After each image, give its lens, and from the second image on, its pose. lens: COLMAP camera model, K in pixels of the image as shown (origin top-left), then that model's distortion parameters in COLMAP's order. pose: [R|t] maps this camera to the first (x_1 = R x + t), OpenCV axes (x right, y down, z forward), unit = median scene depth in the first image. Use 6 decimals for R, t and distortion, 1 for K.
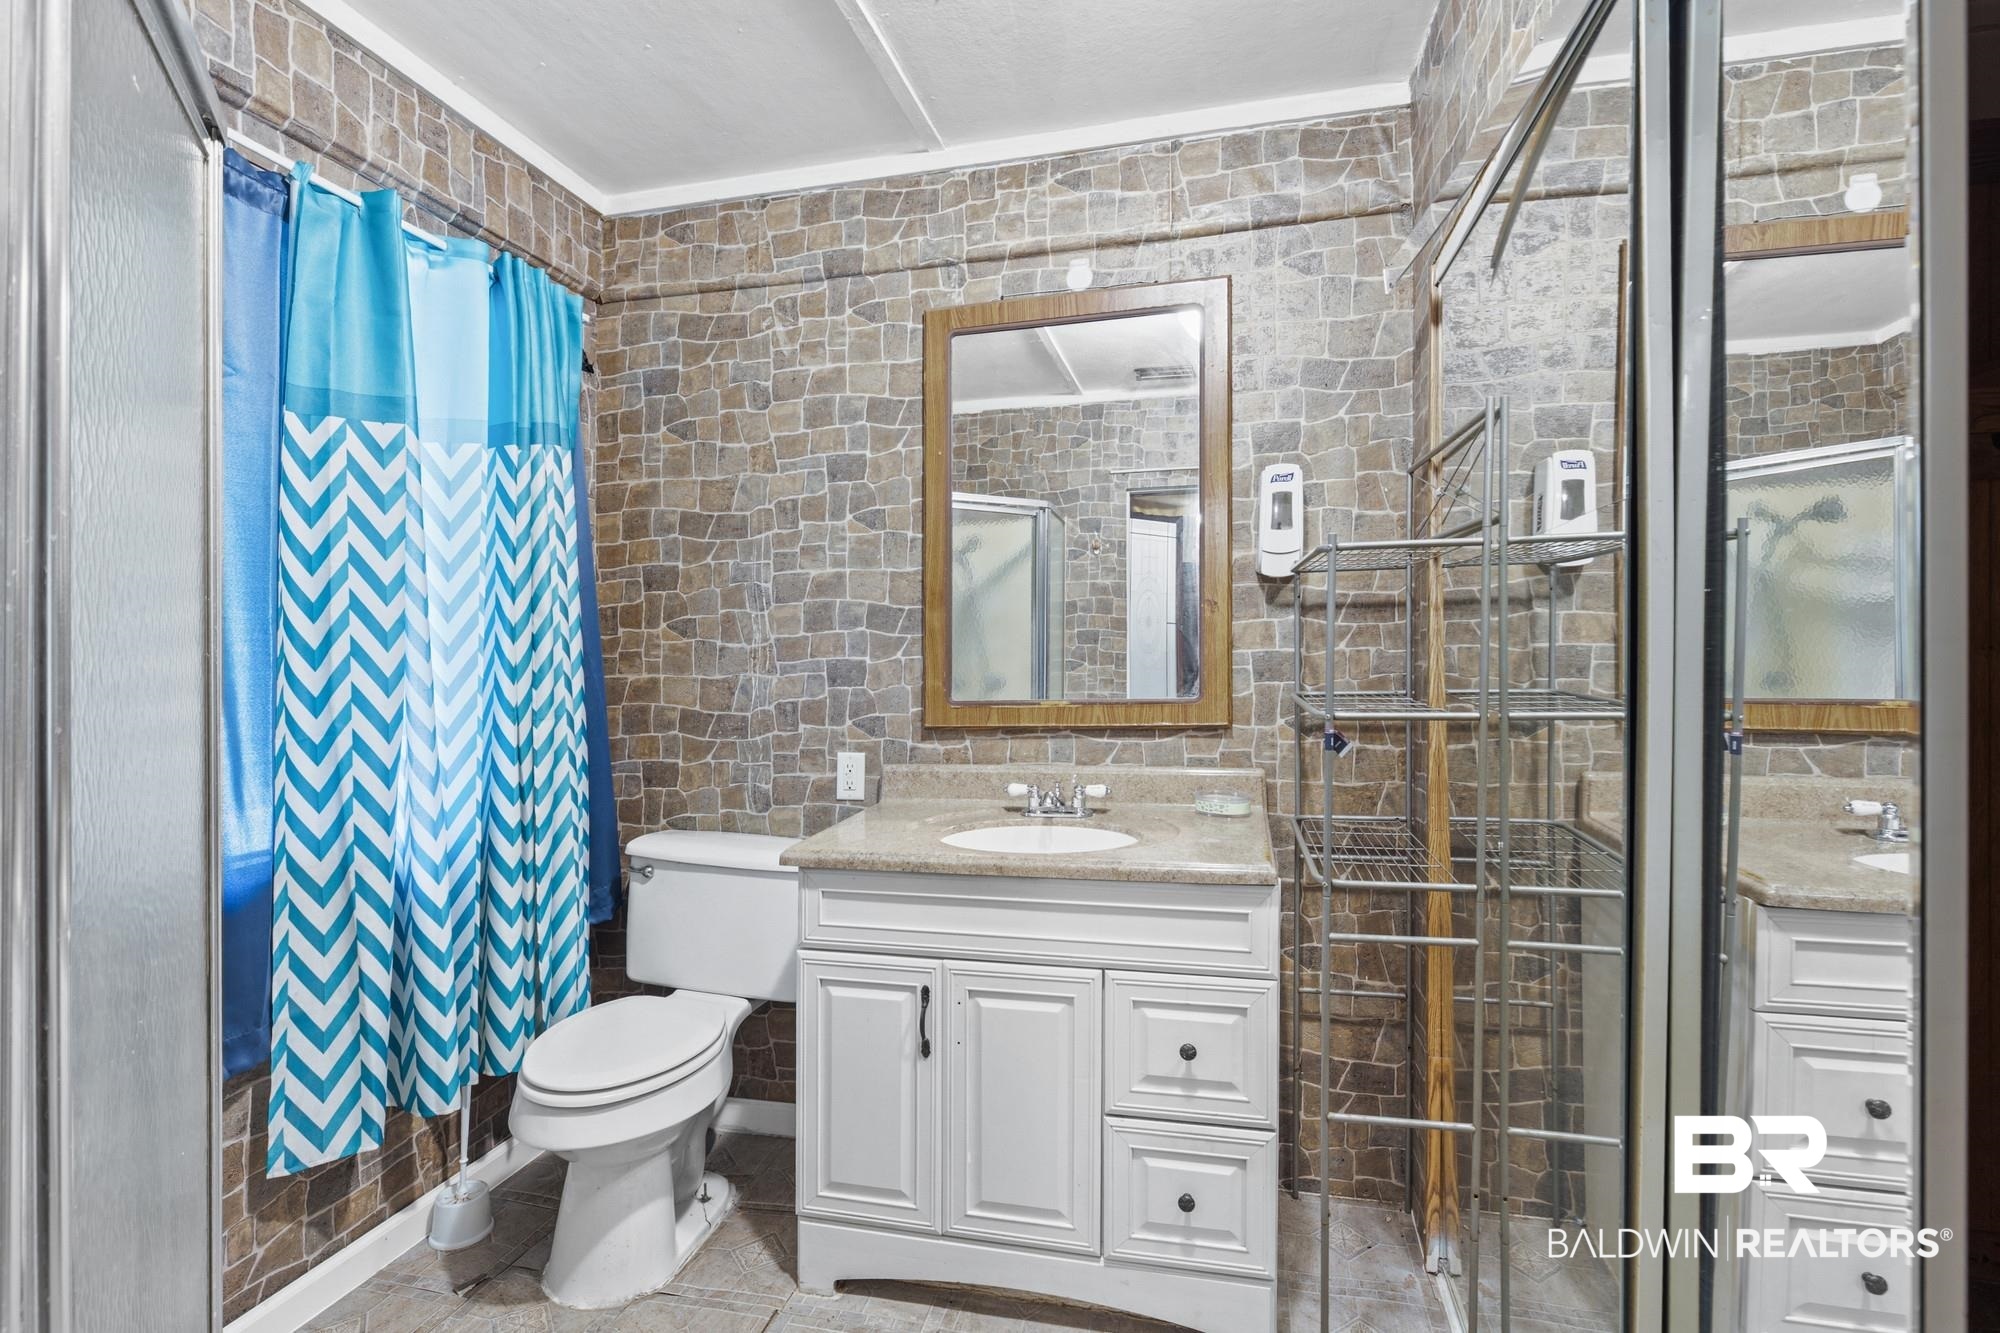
lens RADIAL K [[938.7, 0, 1000.5], [0, 938.7, 664.4], [0, 0, 1]] dist [-0.002443, 0.000113]
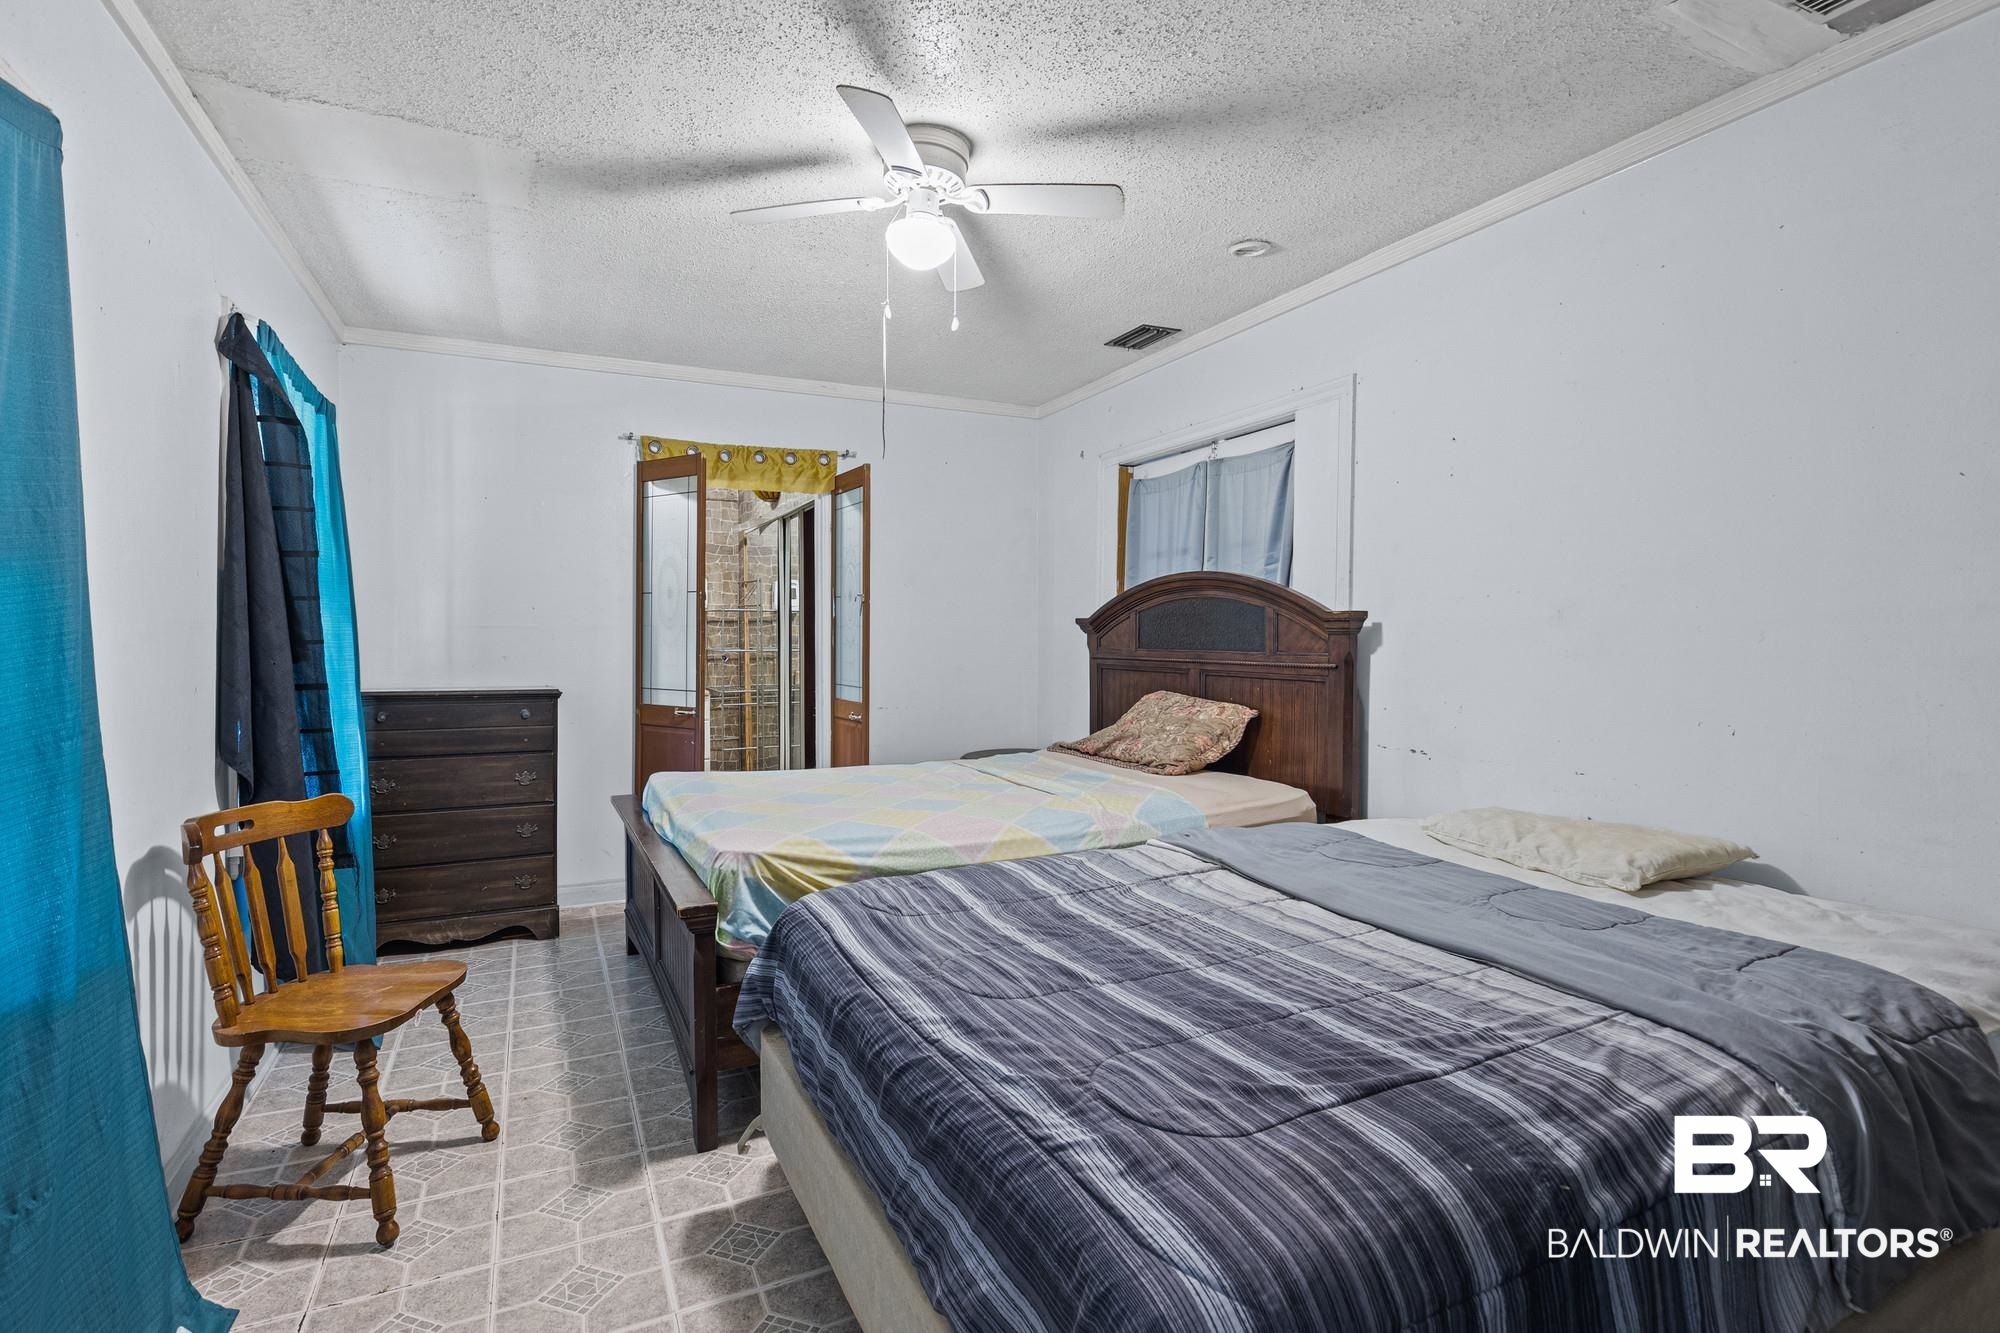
lens RADIAL K [[938.7, 0, 1000.4], [0, 938.7, 661.9], [0, 0, 1]] dist [-0.002443, 0.000113]
pose [[0.770778, -0.018103, 0.636847, -1.000399], [0.010504, 0.999821, 0.015708, 0.036608], [-0.637018, -0.005418, 0.770830, -2.223825]]
